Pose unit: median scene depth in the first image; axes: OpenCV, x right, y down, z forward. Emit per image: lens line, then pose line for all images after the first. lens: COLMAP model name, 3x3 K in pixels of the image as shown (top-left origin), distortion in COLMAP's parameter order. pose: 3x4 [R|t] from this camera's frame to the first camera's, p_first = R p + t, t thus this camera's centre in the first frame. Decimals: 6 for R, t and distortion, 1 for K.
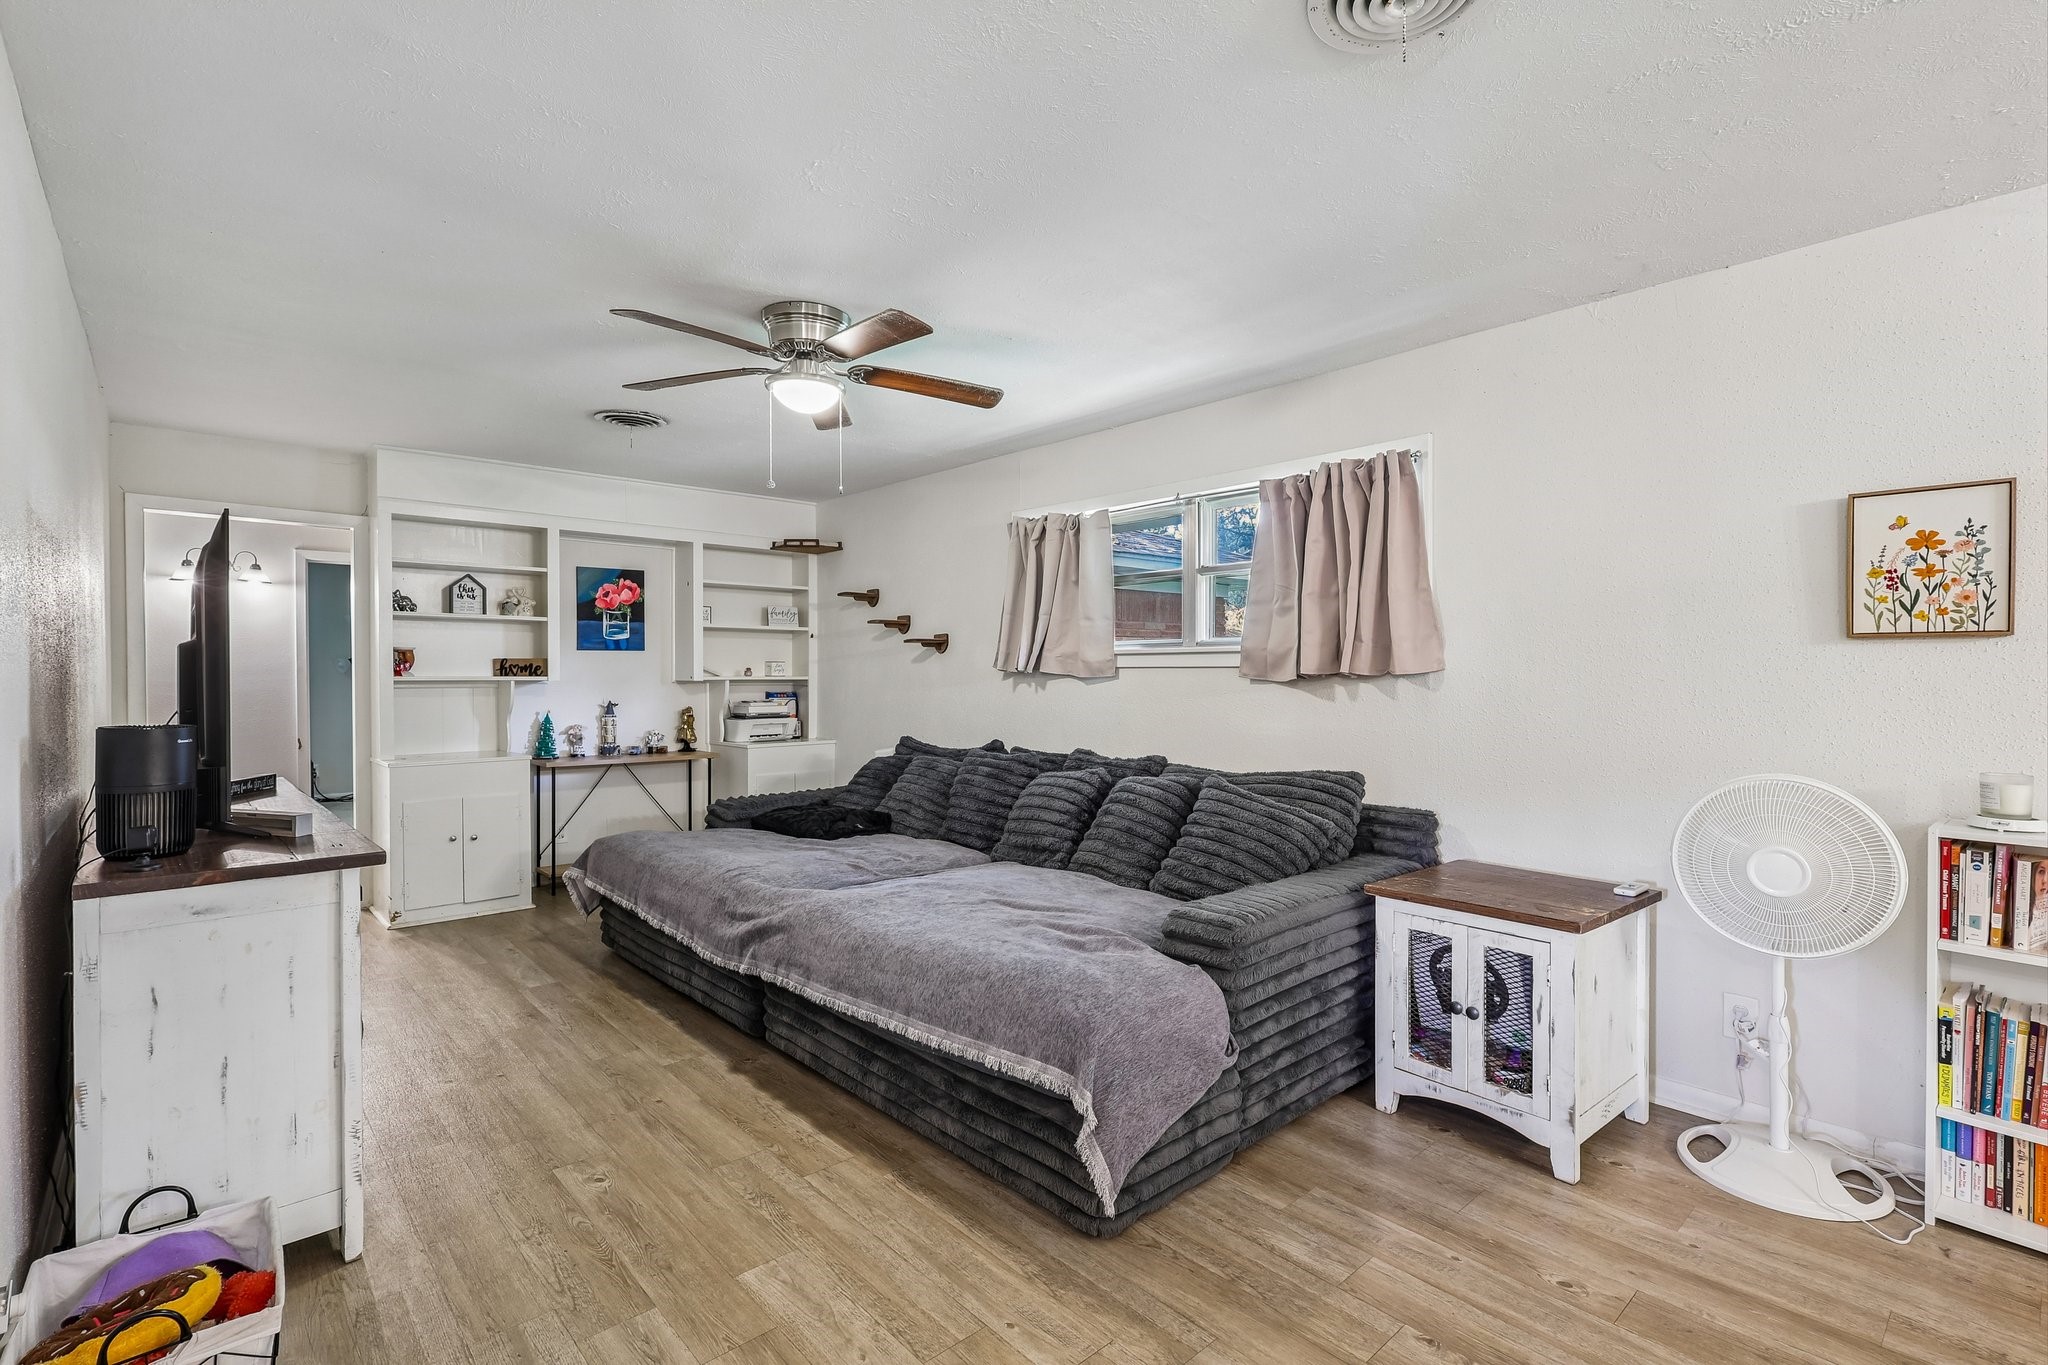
lens RADIAL K [[942.0, 0, 1029.1], [0, 942.0, 680.5], [0, 0, 1]] dist [-0.004514, 0.000494]
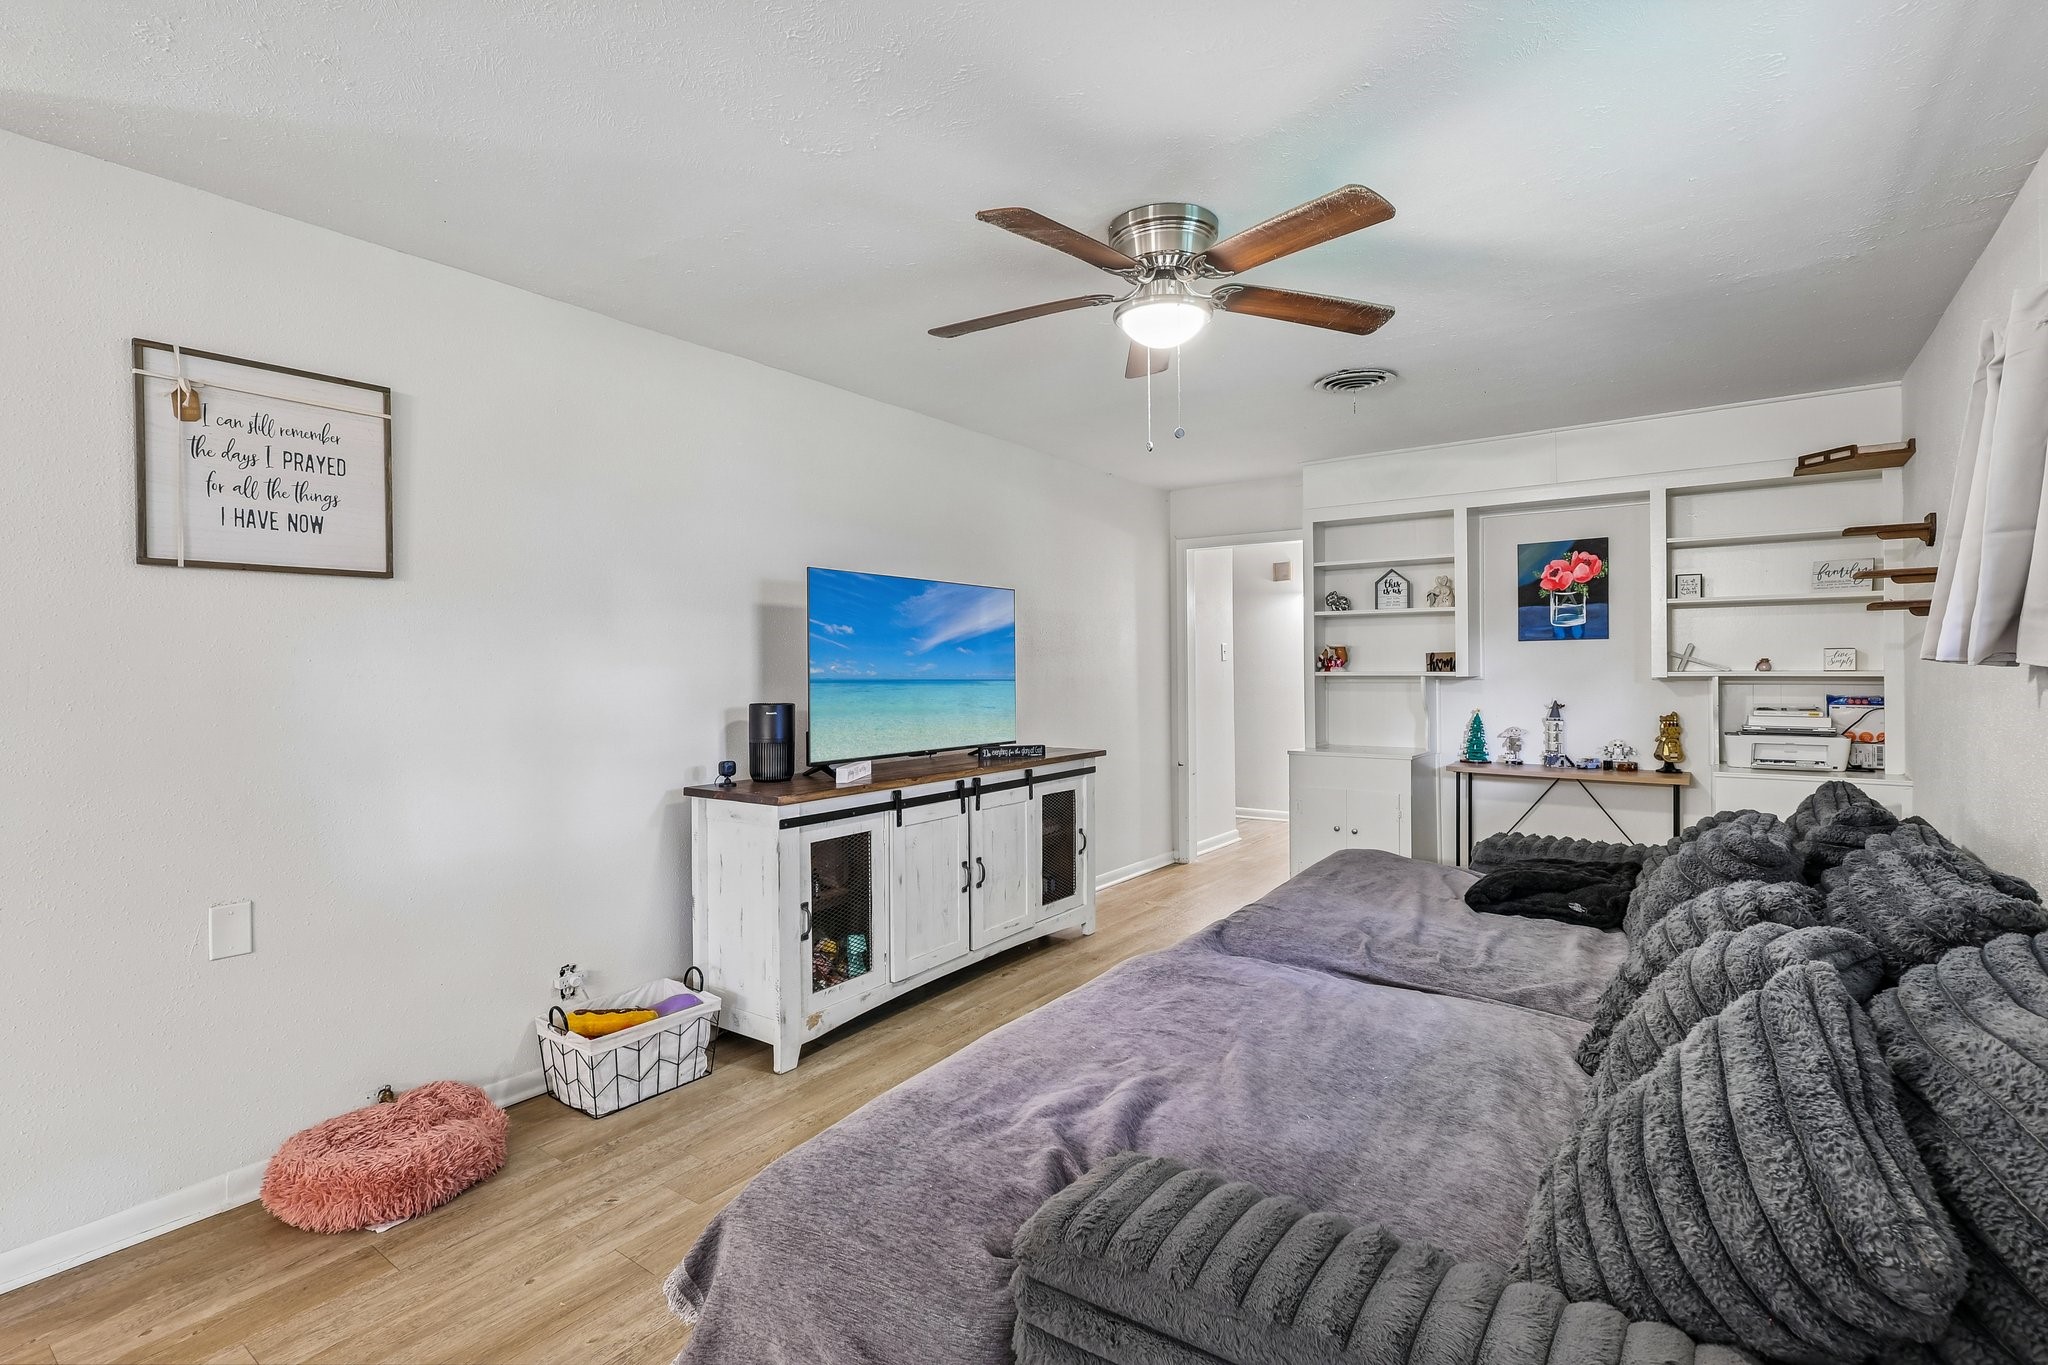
lens RADIAL K [[942.0, 0, 1019.8], [0, 942.0, 675.7], [0, 0, 1]] dist [-0.004514, 0.000494]
pose [[0.194527, 0.005888, -0.980879, 0.277308], [-0.001375, 0.999983, 0.005730, -0.004747], [0.980896, 0.000234, 0.194532, 0.378415]]
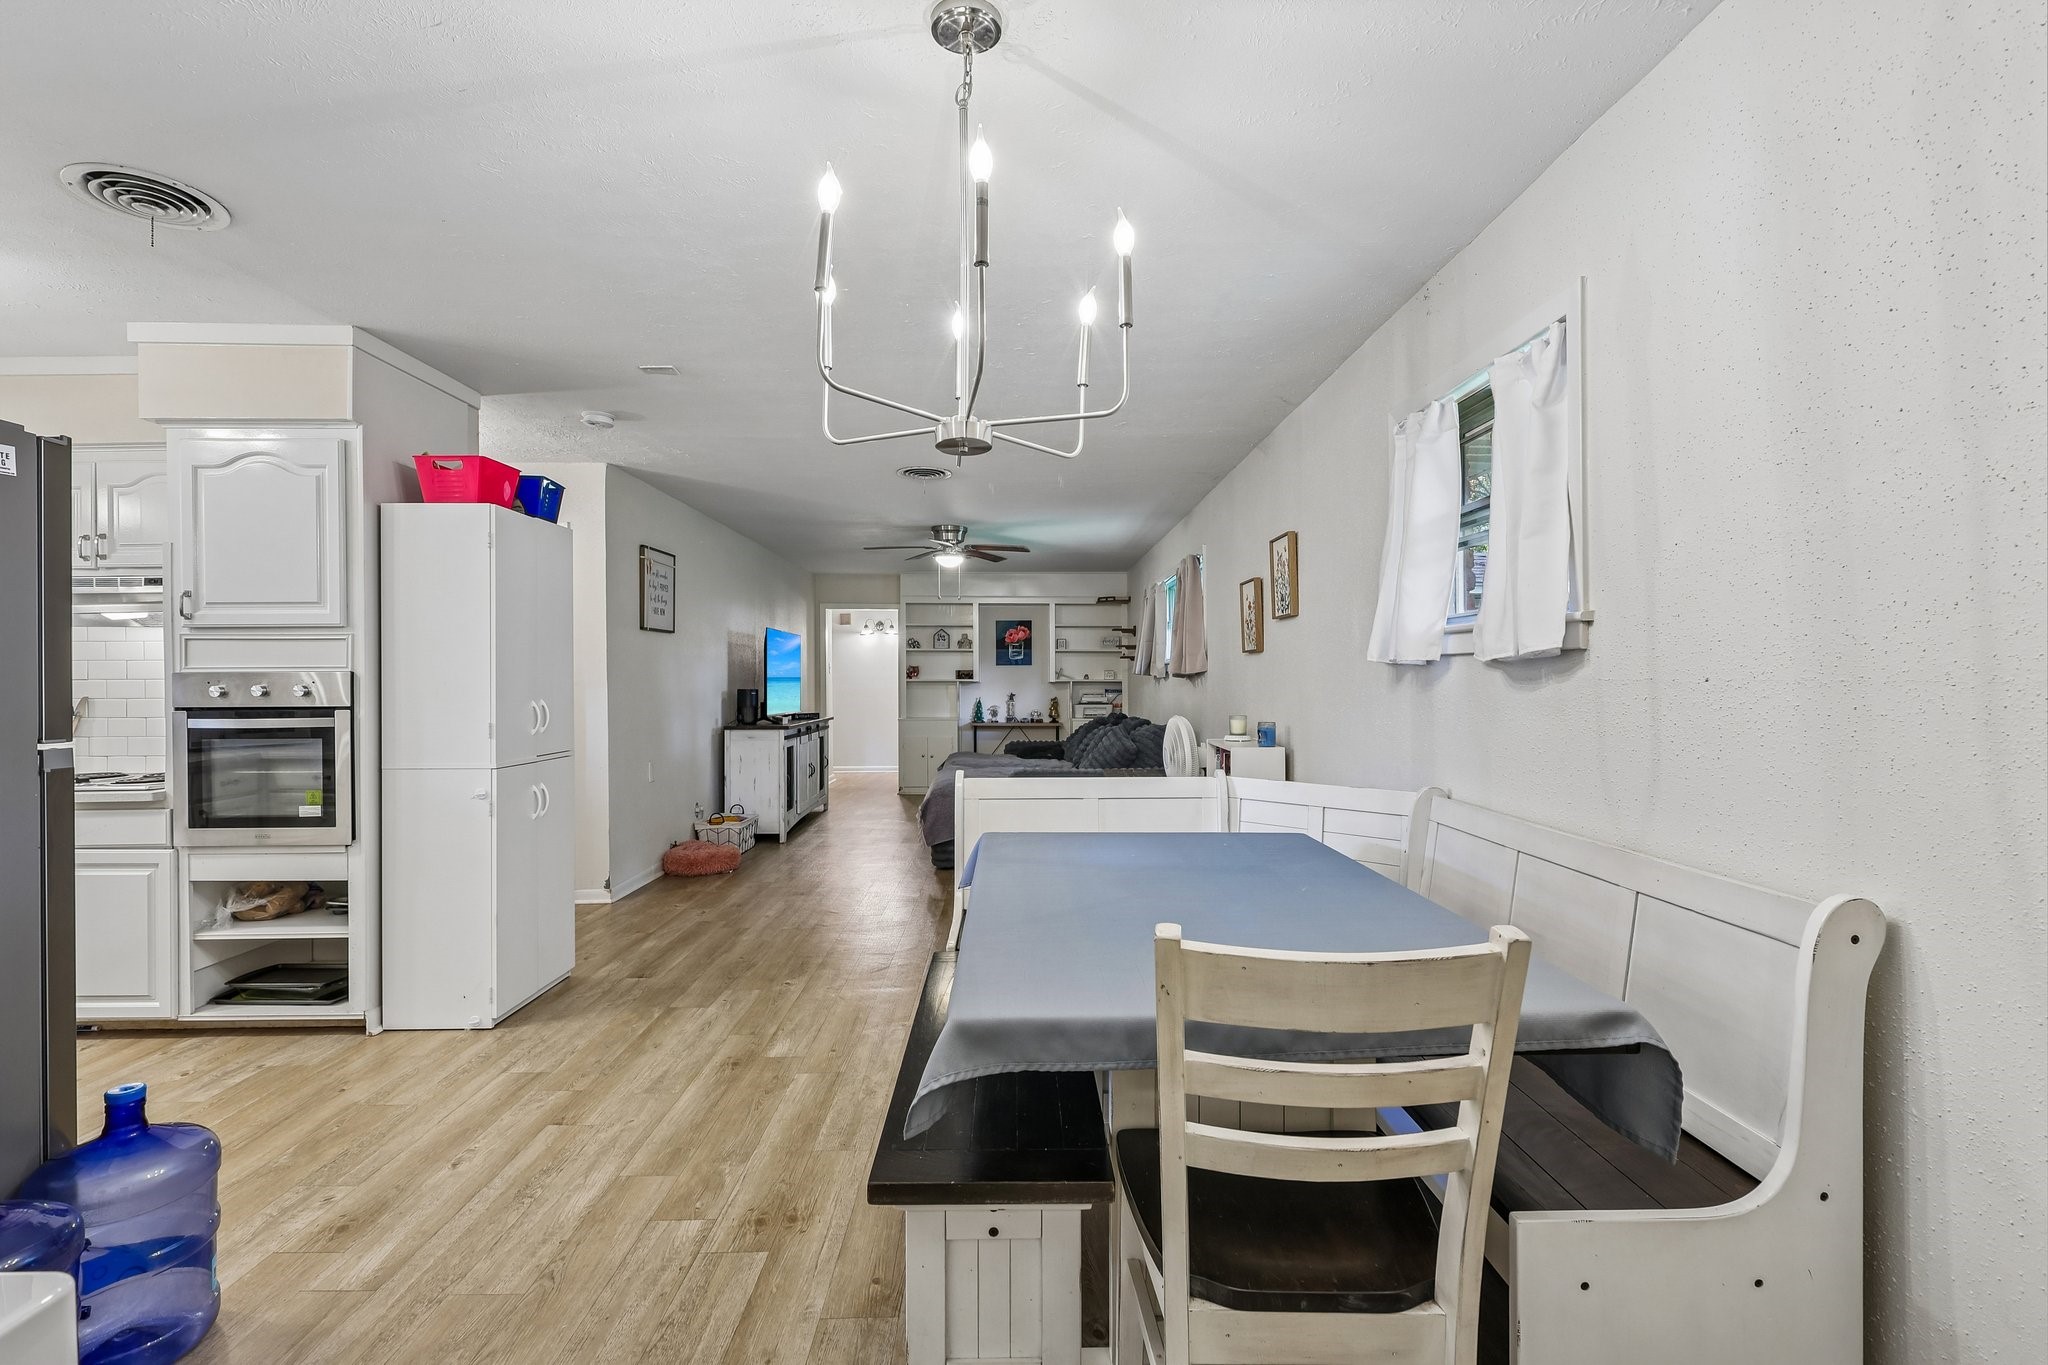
lens RADIAL K [[942.0, 0, 1029.2], [0, 942.0, 683.9], [0, 0, 1]] dist [-0.004514, 0.000494]
pose [[0.752532, 0.001273, -0.658554, 0.793678], [-0.005192, 0.999979, -0.004001, 0.011618], [0.658535, 0.006430, 0.752523, -0.359979]]
